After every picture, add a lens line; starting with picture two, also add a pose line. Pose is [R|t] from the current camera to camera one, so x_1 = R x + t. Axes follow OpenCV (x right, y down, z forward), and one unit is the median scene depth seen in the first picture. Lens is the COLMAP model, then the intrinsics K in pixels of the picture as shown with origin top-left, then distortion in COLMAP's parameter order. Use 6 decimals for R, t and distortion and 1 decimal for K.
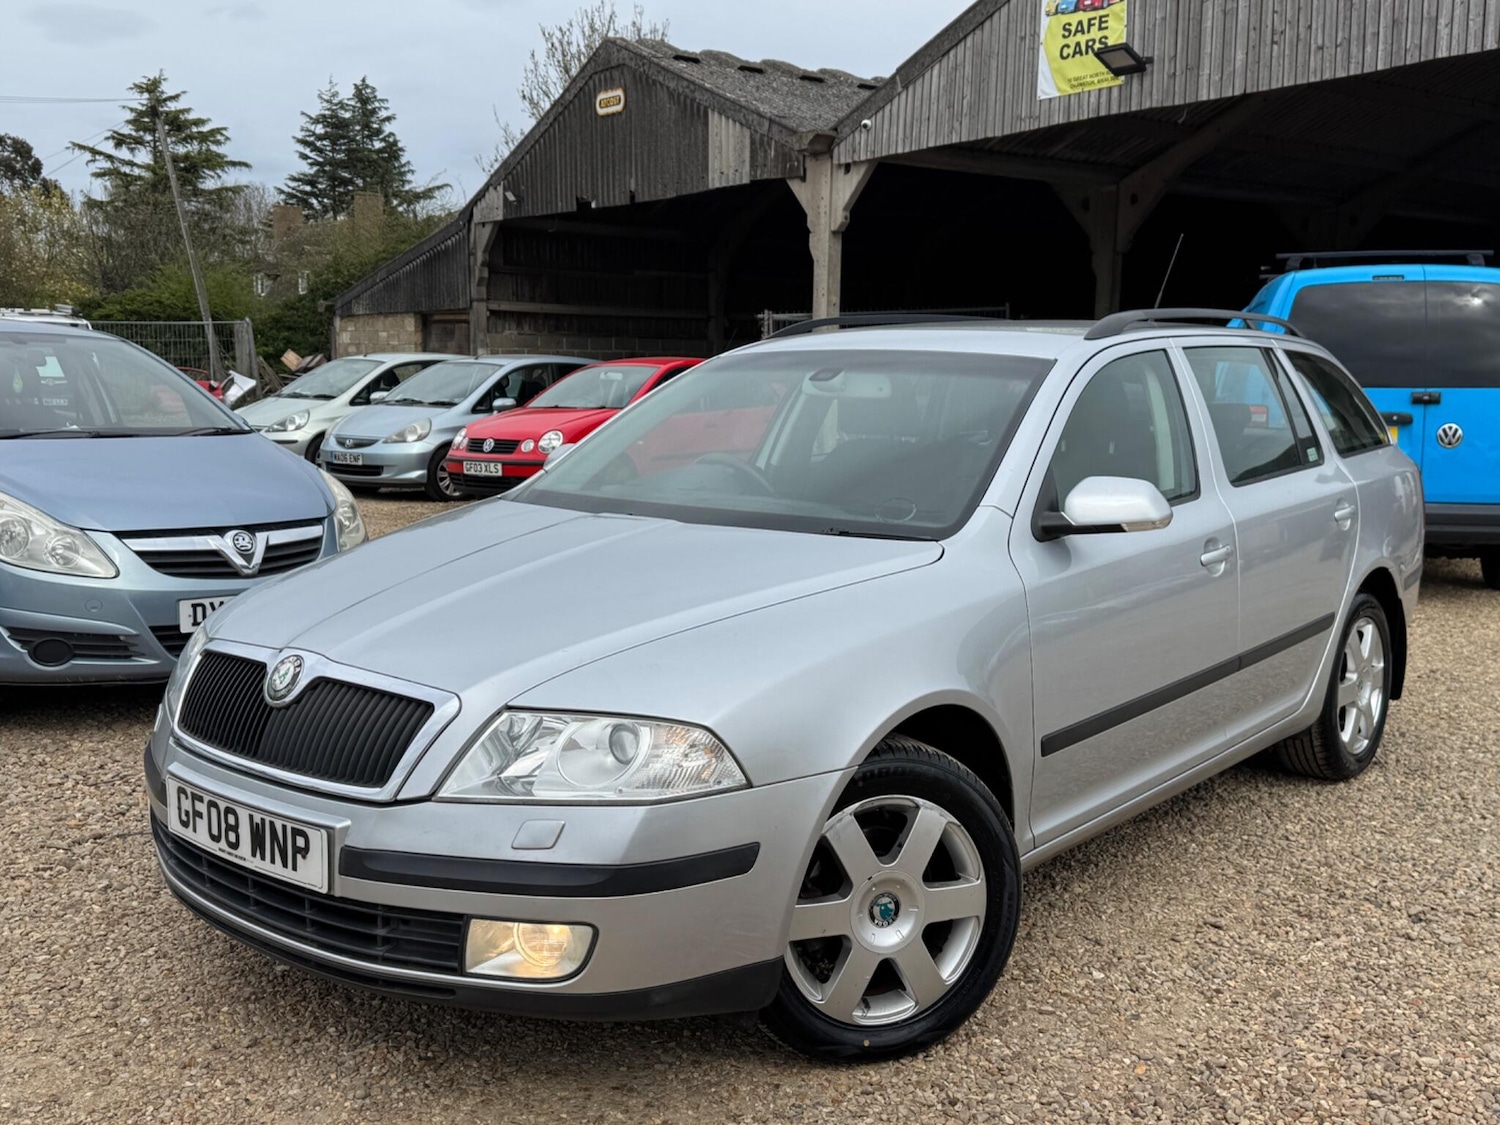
lens RADIAL K [[1473.3, 0, 739.0], [0, 1473.3, 563.6], [0, 0, 1]] dist [0.179474, -0.371367]
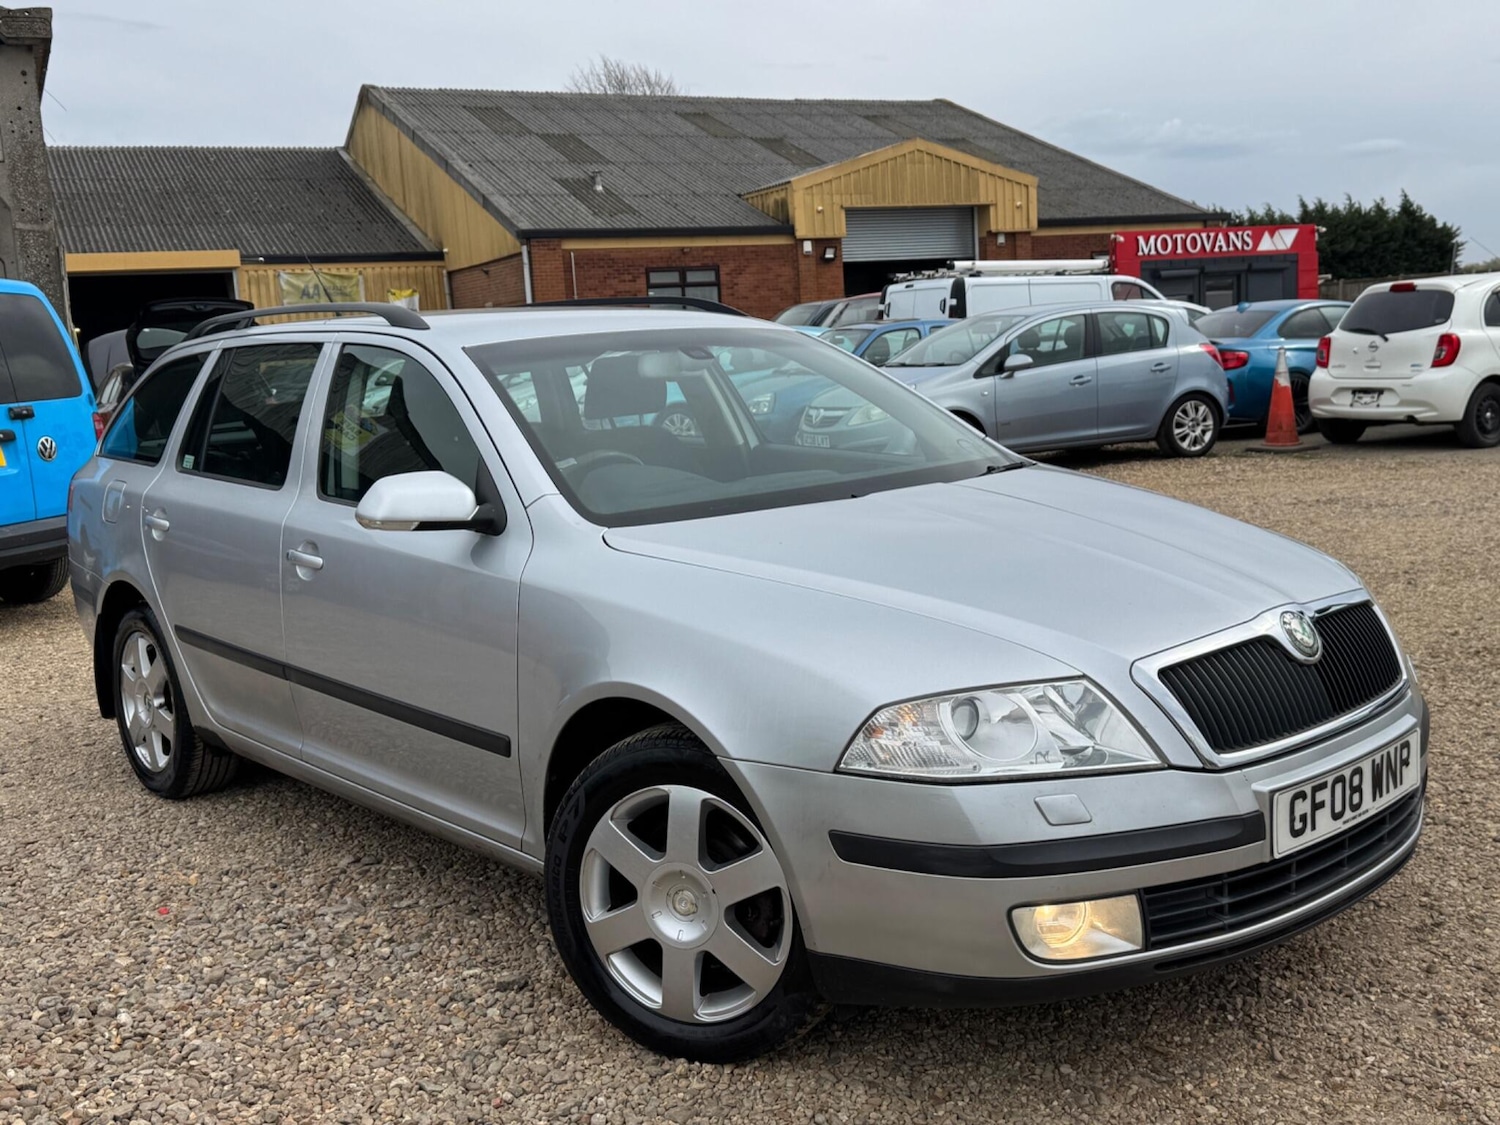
lens RADIAL K [[1473.3, 0, 739.0], [0, 1473.3, 563.6], [0, 0, 1]] dist [0.179474, -0.371367]
pose [[0.131924, -0.163856, 0.977623, -0.914728], [0.192677, 0.971671, 0.136858, -0.120734], [-0.972354, 0.170311, 0.159758, 0.842001]]
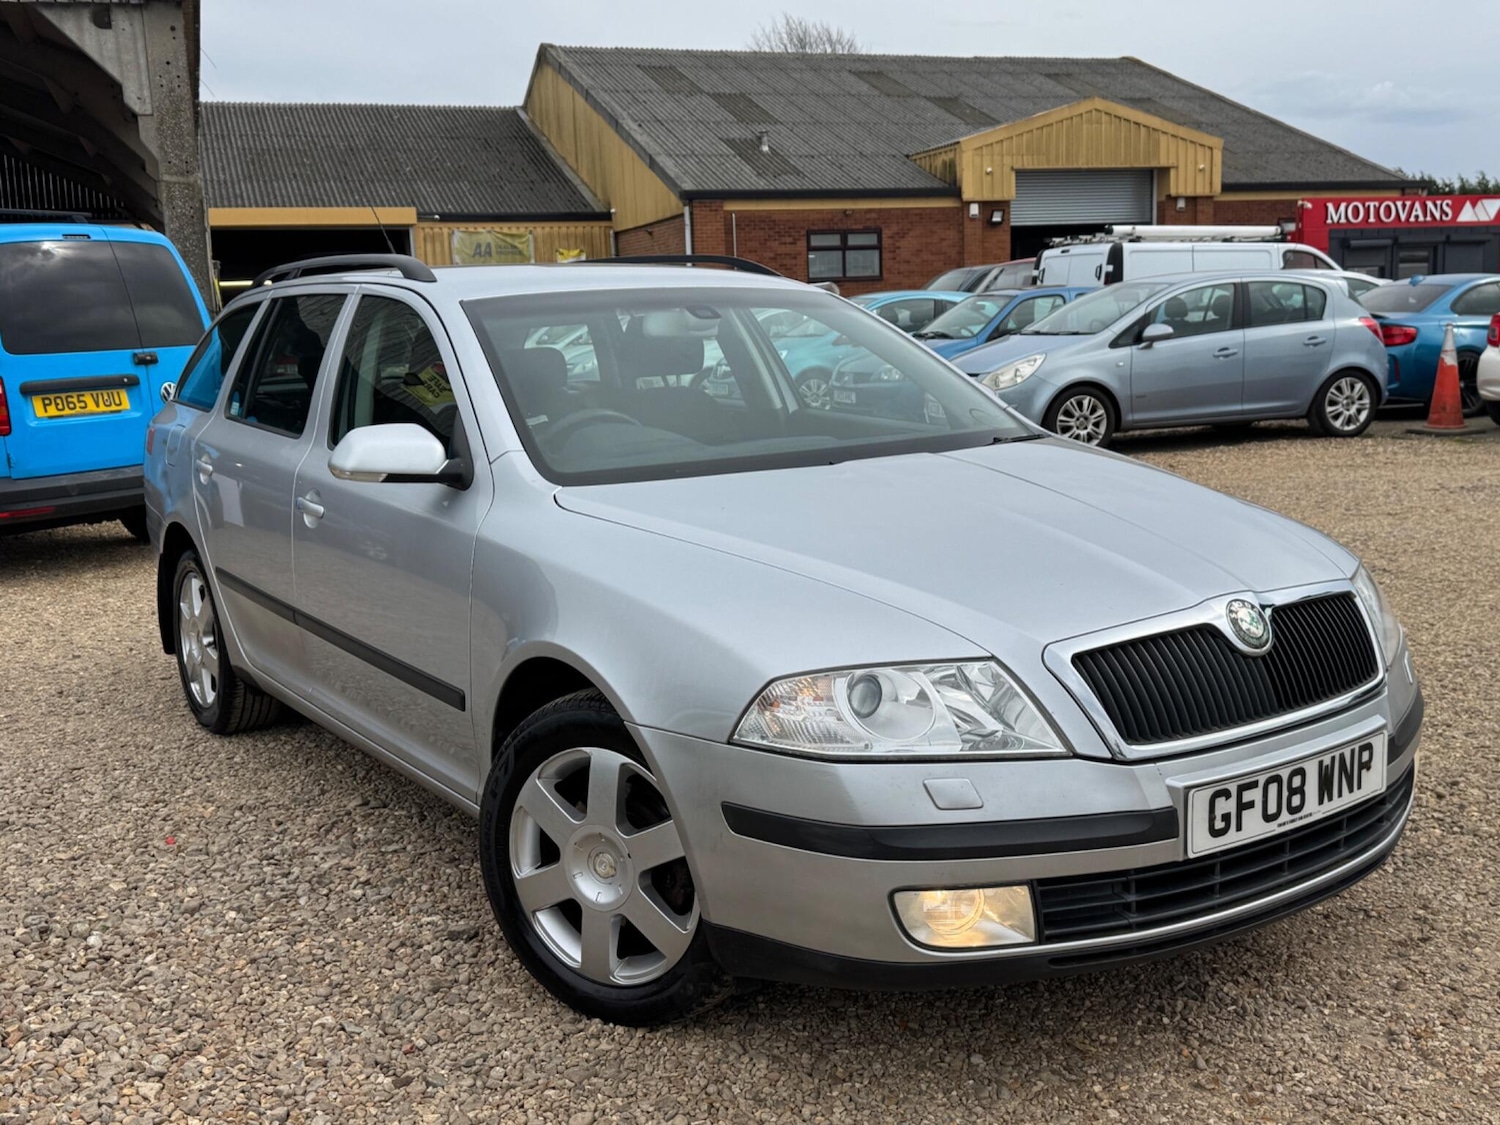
lens RADIAL K [[1470.9, 0, 737.9], [0, 1470.9, 572.1], [0, 0, 1]] dist [0.192885, -0.403624]
pose [[0.249902, -0.184424, 0.950546, -0.881570], [0.169356, 0.974886, 0.144622, -0.099017], [-0.953345, 0.124840, 0.274859, 0.737154]]
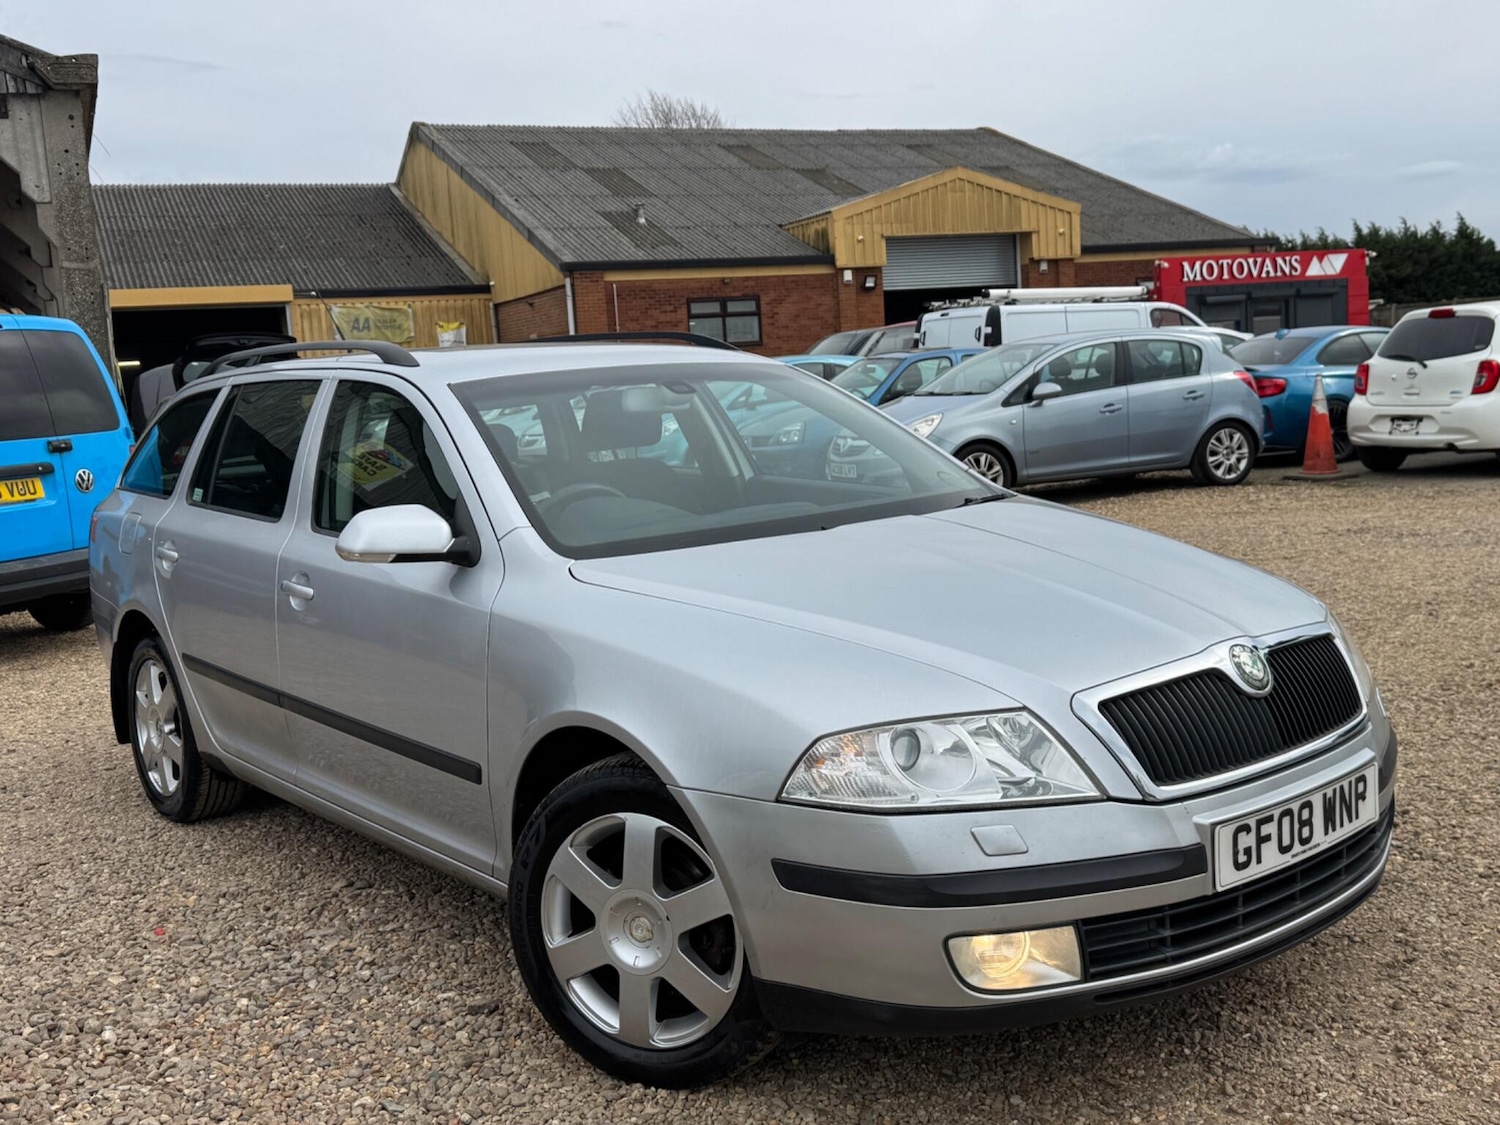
lens RADIAL K [[1473.8, 0, 717.8], [0, 1473.8, 559.6], [0, 0, 1]] dist [0.171096, -0.346112]
pose [[0.178001, -0.143041, 0.973578, -0.922419], [0.197525, 0.974435, 0.107053, -0.116366], [-0.964002, 0.173251, 0.201705, 0.795759]]
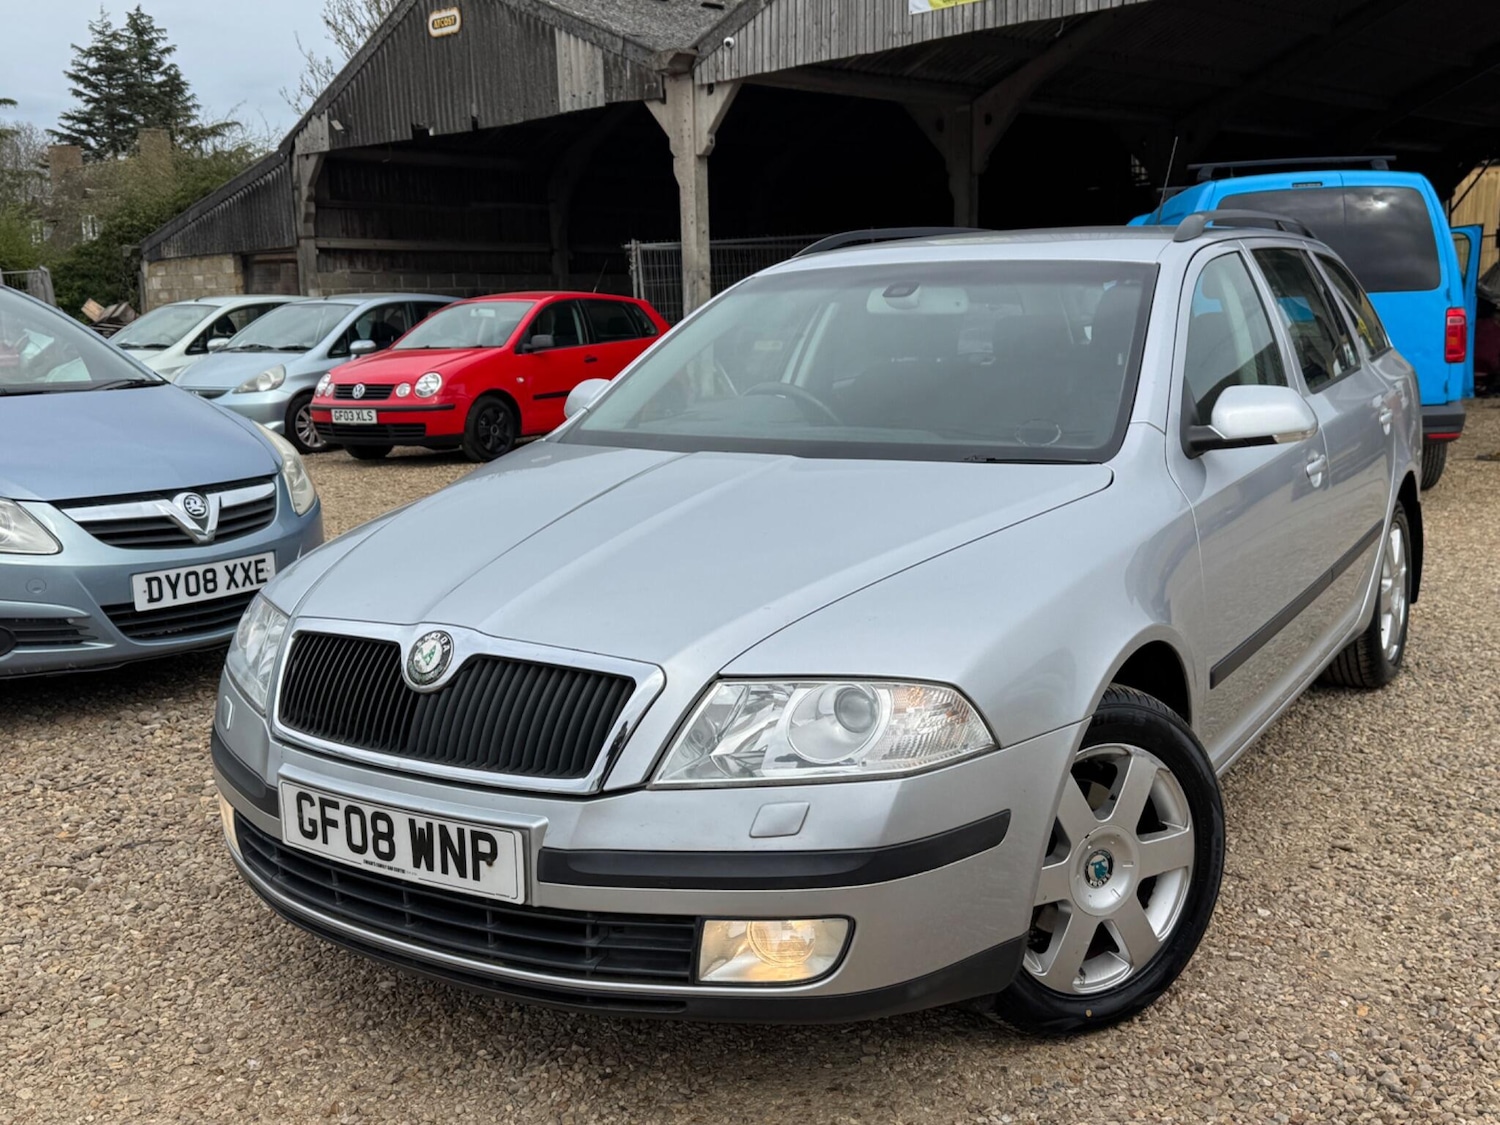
lens RADIAL K [[1477.0, 0, 759.2], [0, 1477.0, 562.4], [0, 0, 1]] dist [0.166293, -0.338071]
pose [[0.989664, -0.056910, 0.131631, -0.159852], [0.051364, 0.997659, 0.045154, -0.005164], [-0.133892, -0.037926, 0.990270, 0.091137]]
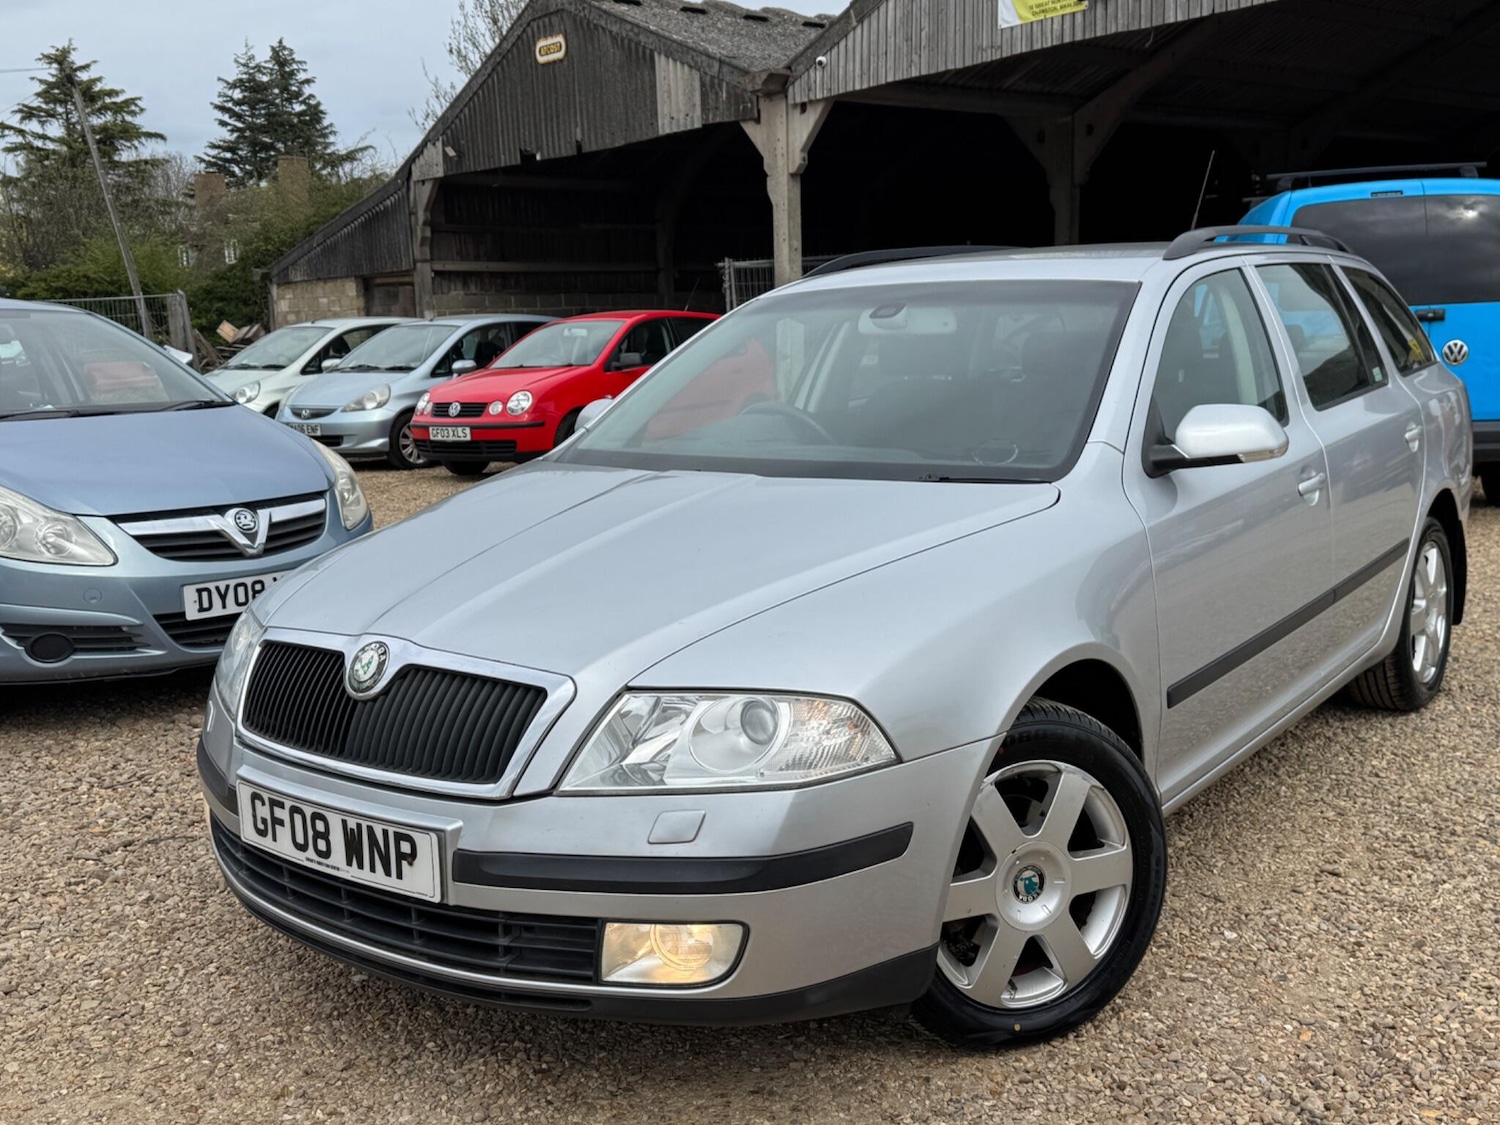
lens RADIAL K [[1473.3, 0, 739.0], [0, 1473.3, 563.6], [0, 0, 1]] dist [0.179474, -0.371367]
pose [[0.998084, -0.049890, 0.036588, -0.077231], [0.048730, 0.998302, 0.031924, -0.003069], [-0.038119, -0.030079, 0.998820, 0.063793]]
